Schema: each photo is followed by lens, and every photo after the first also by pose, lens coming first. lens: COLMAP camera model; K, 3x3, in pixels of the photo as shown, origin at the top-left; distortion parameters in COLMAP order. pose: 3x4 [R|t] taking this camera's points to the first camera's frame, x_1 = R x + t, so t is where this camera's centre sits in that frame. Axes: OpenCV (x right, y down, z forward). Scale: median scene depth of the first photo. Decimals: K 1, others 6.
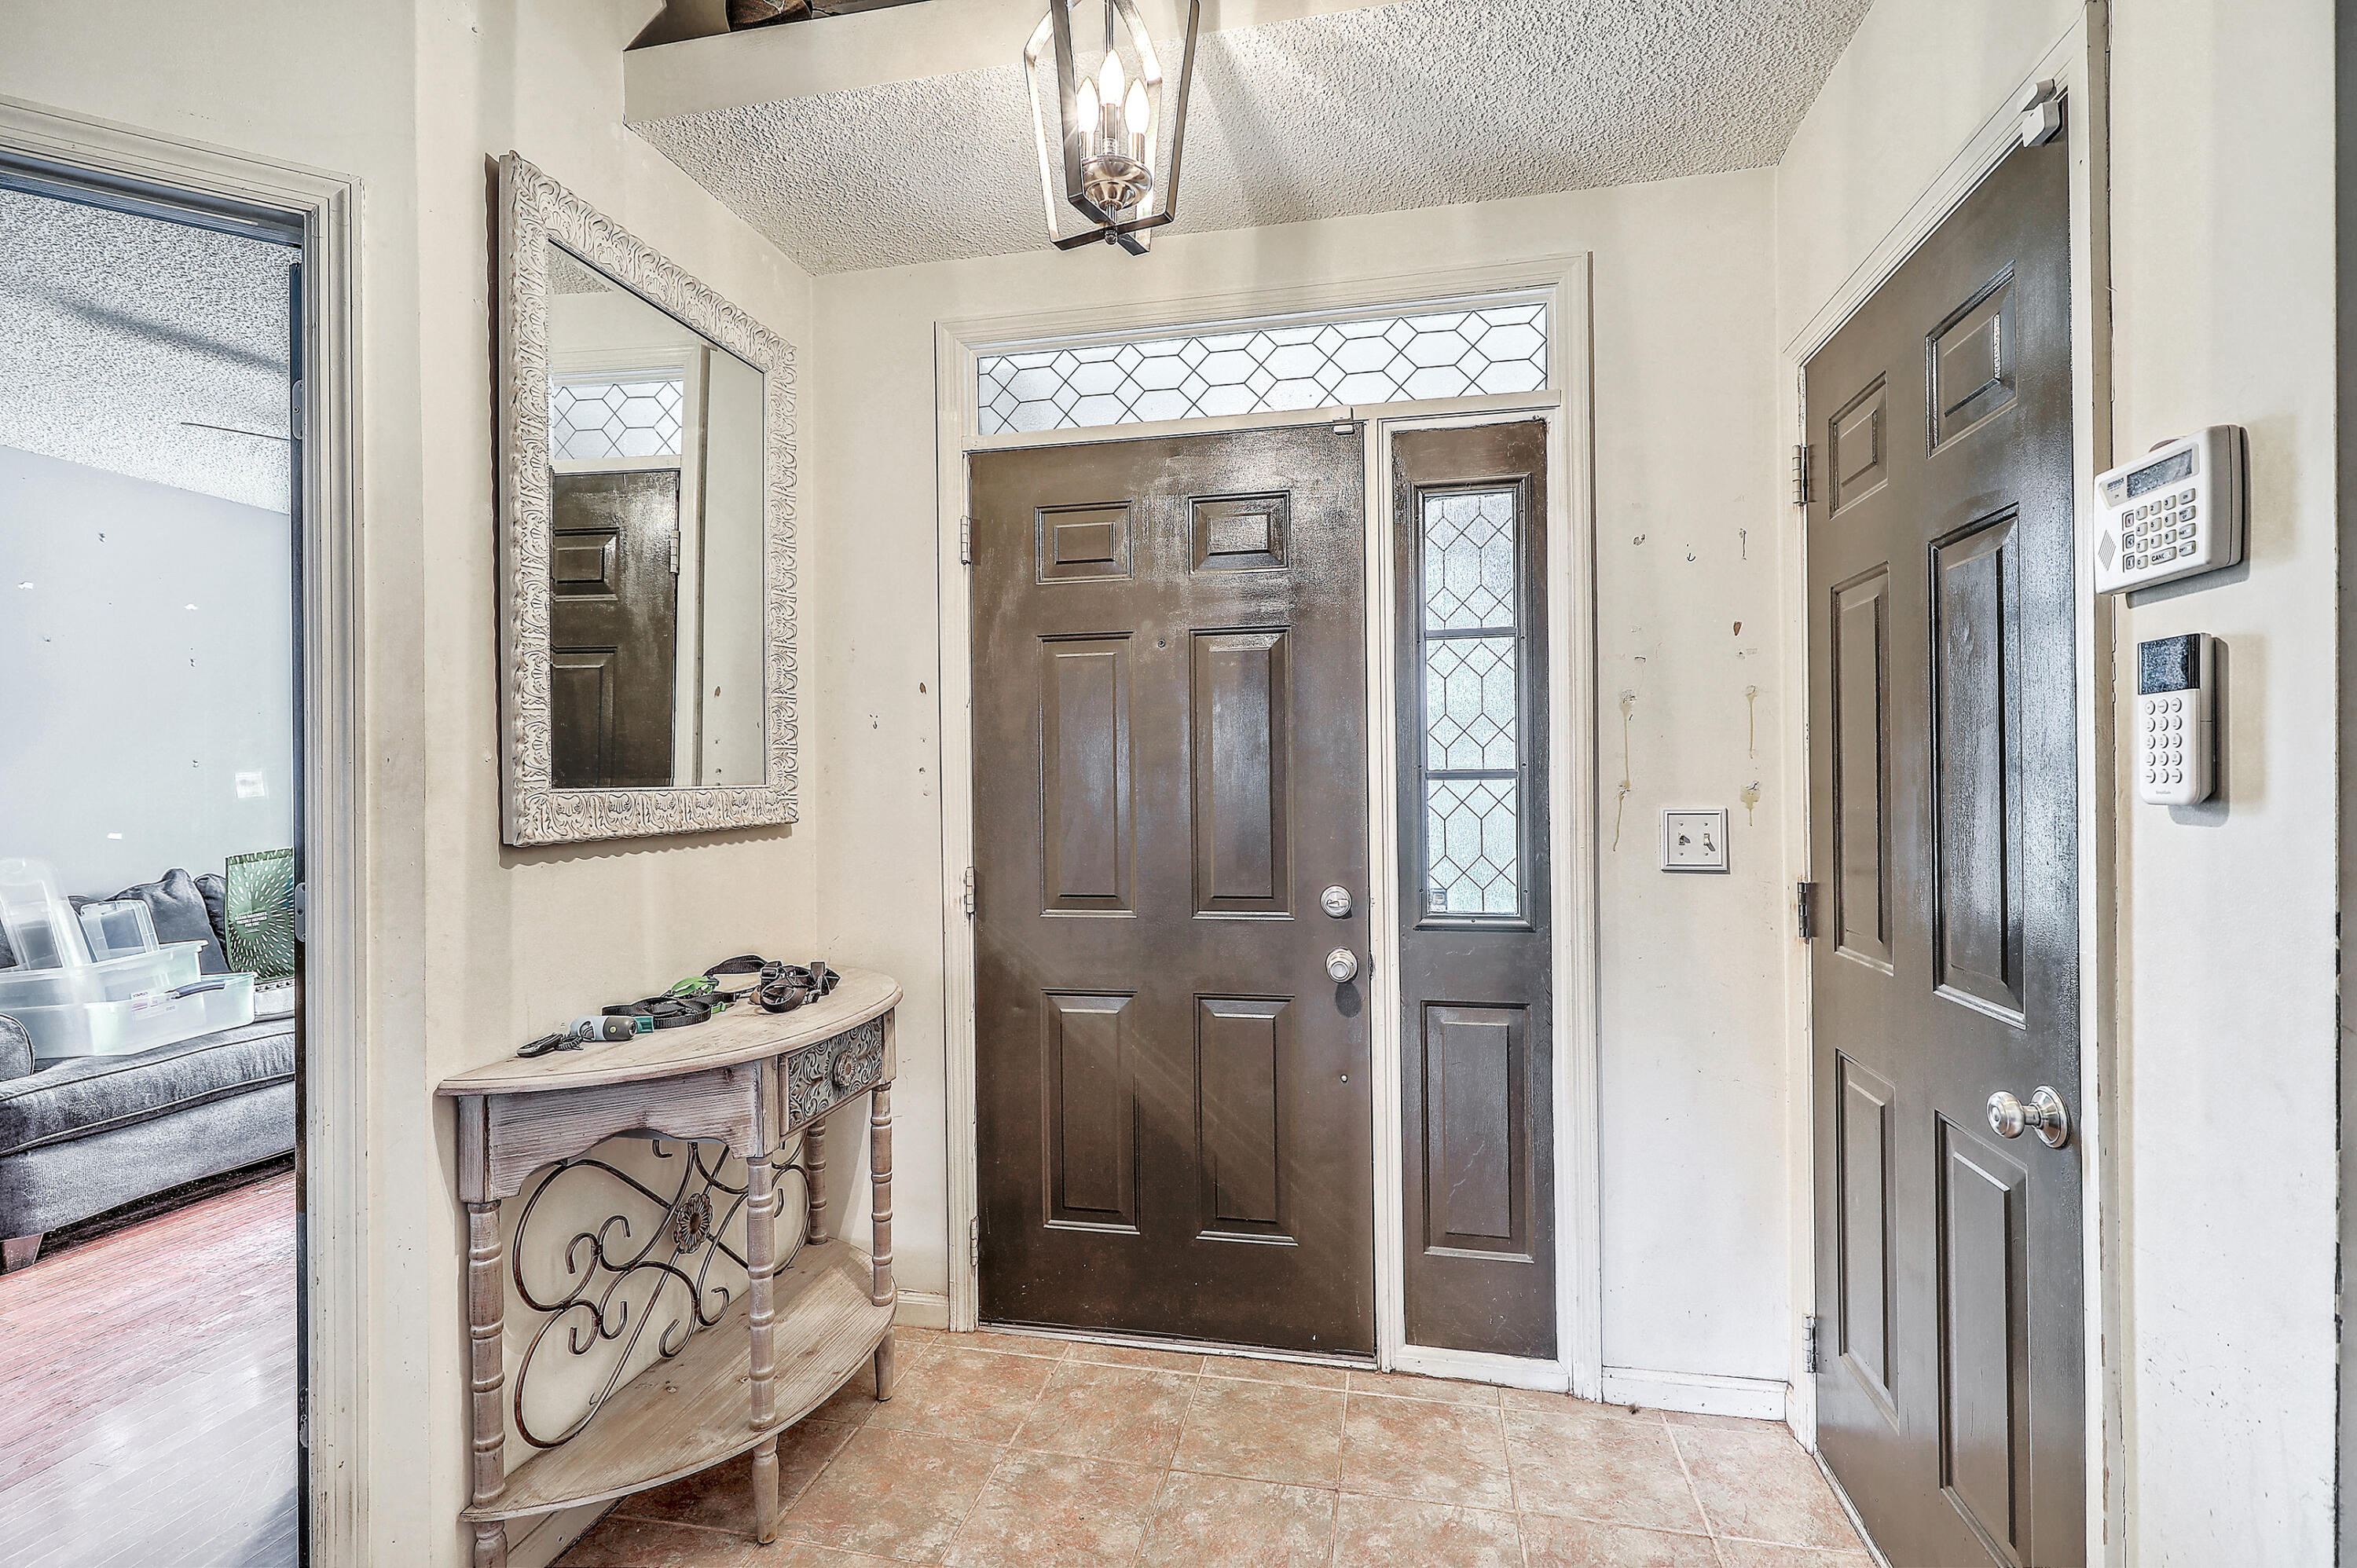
lens RADIAL K [[1074.7, 0, 1183.5], [0, 1074.7, 780.9], [0, 0, 1]] dist [0.004697, 0.000727]
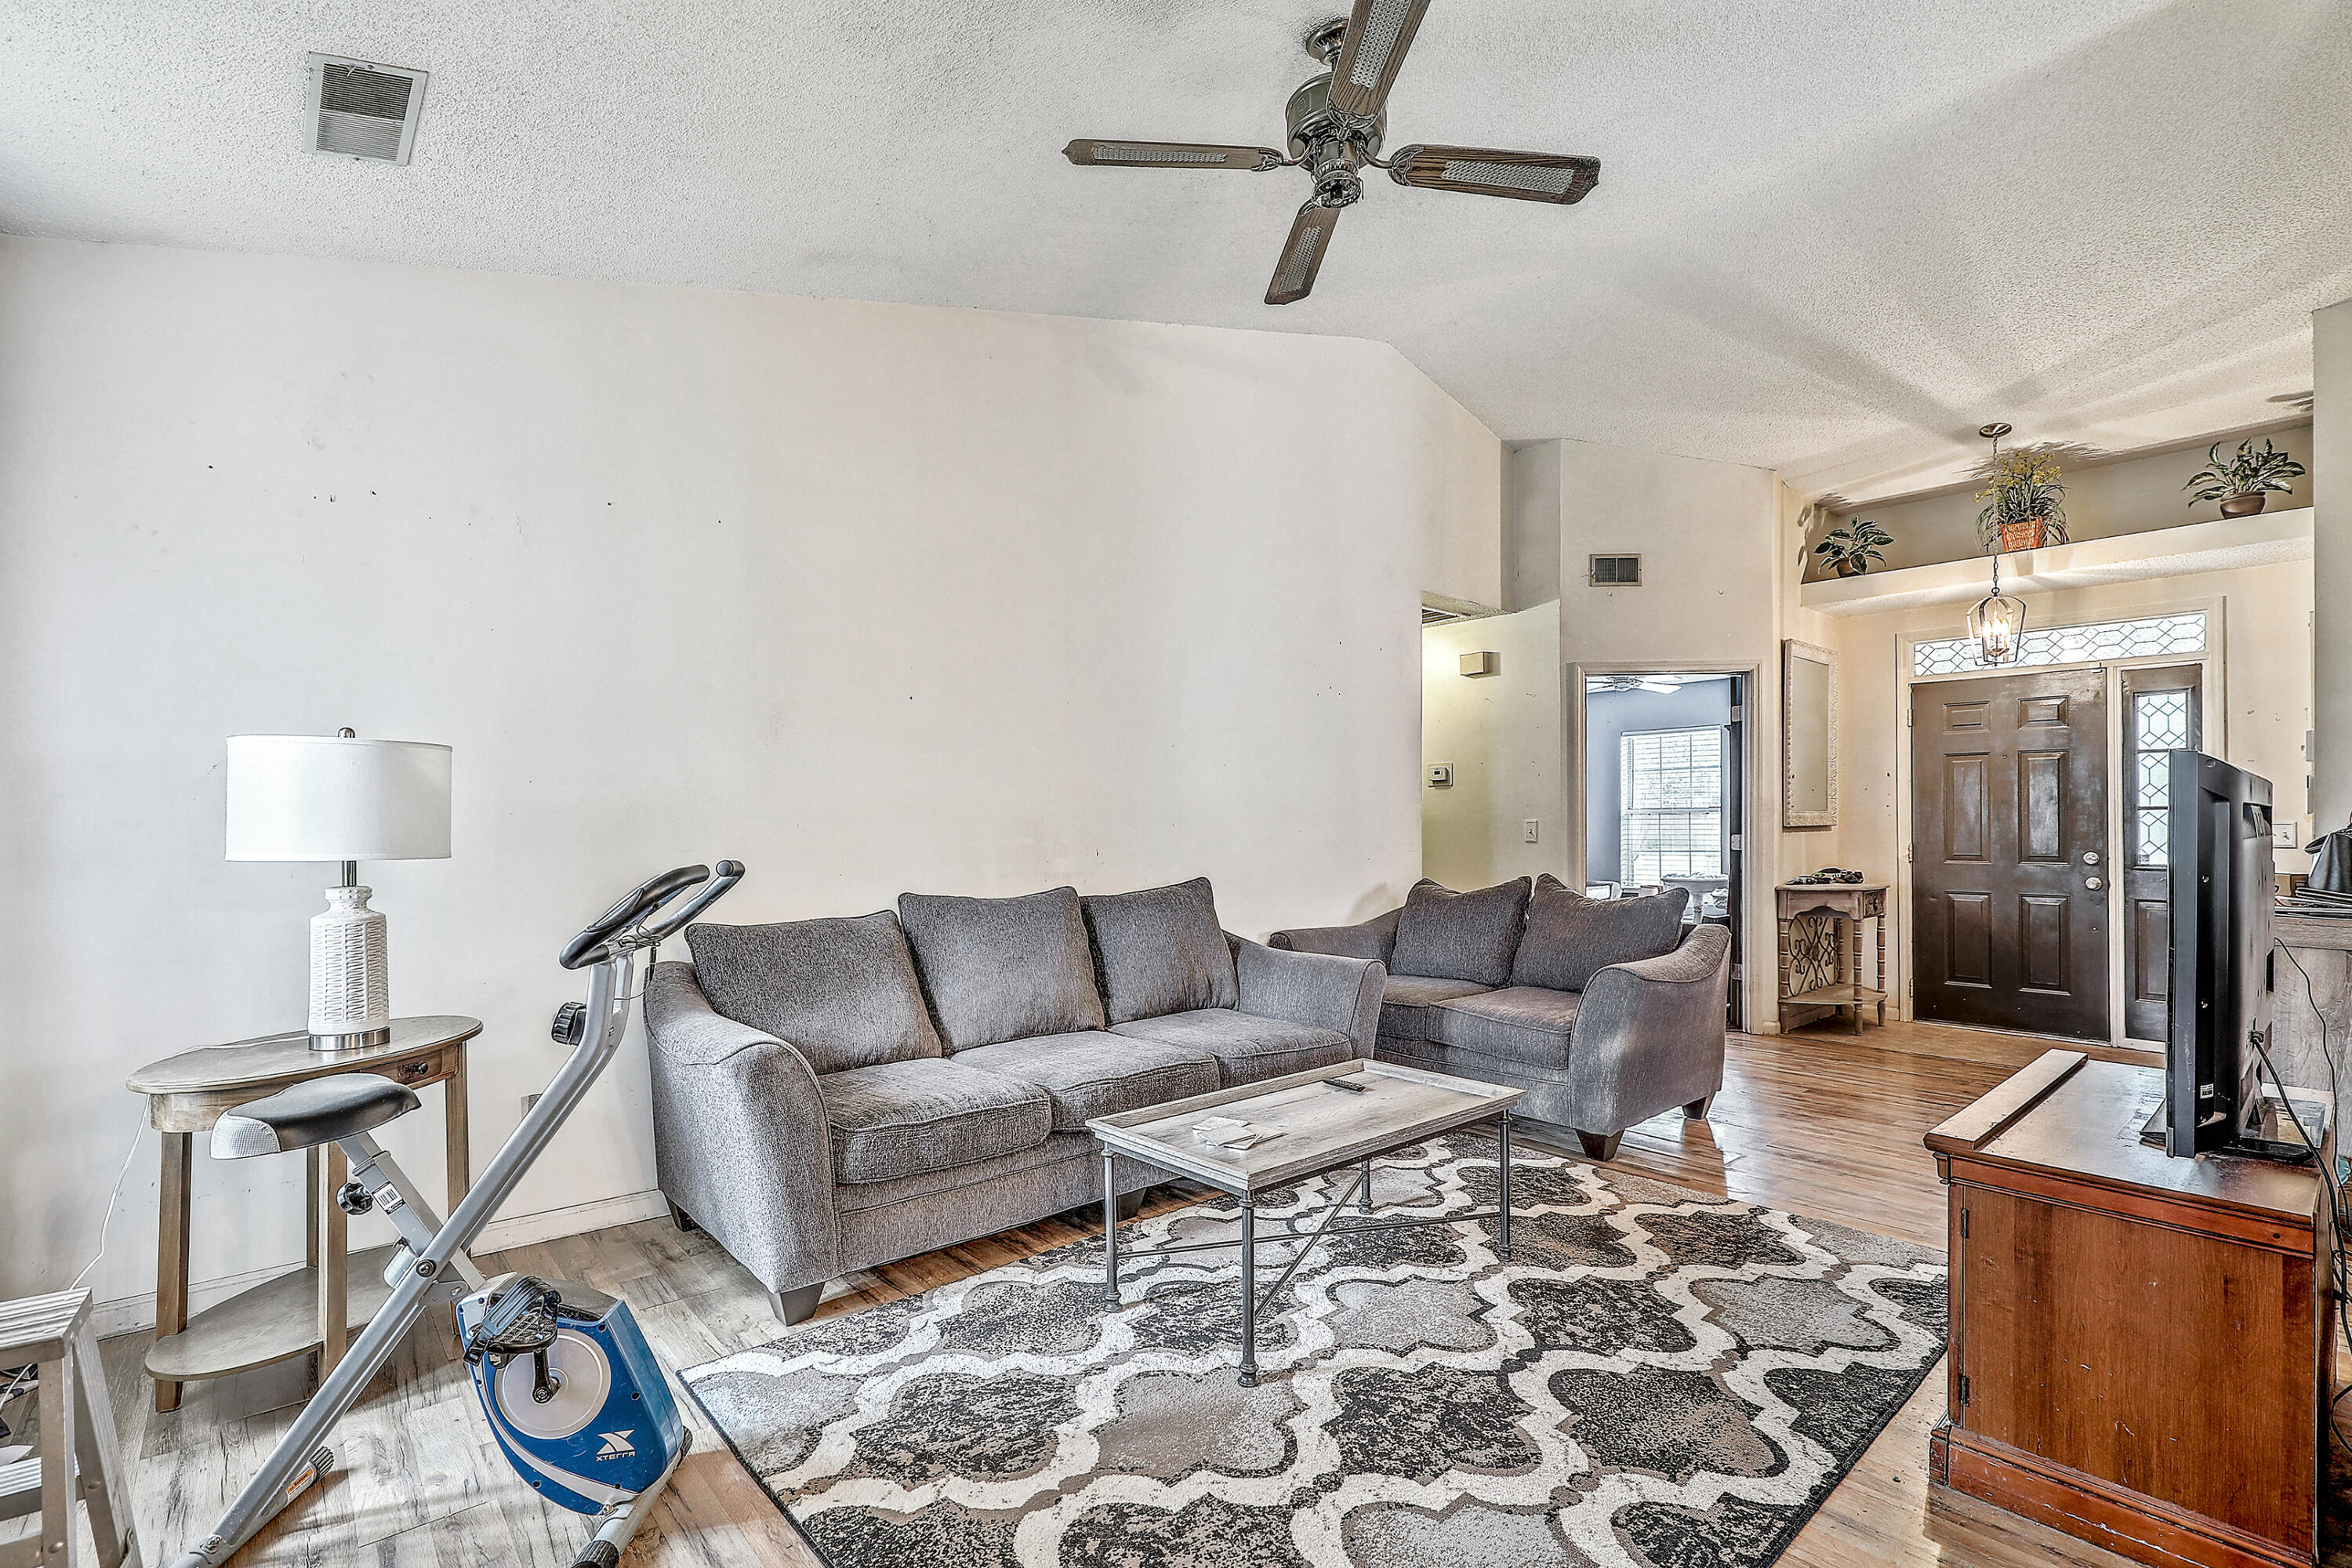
lens RADIAL K [[1072.5, 0, 1198.3], [0, 1072.5, 816.8], [0, 0, 1]] dist [0.004697, 0.000727]
pose [[0.806829, 0.007075, -0.590743, -0.055459], [-0.006735, 0.999973, 0.002778, 0.022065], [0.590747, 0.001737, 0.806855, -2.263776]]
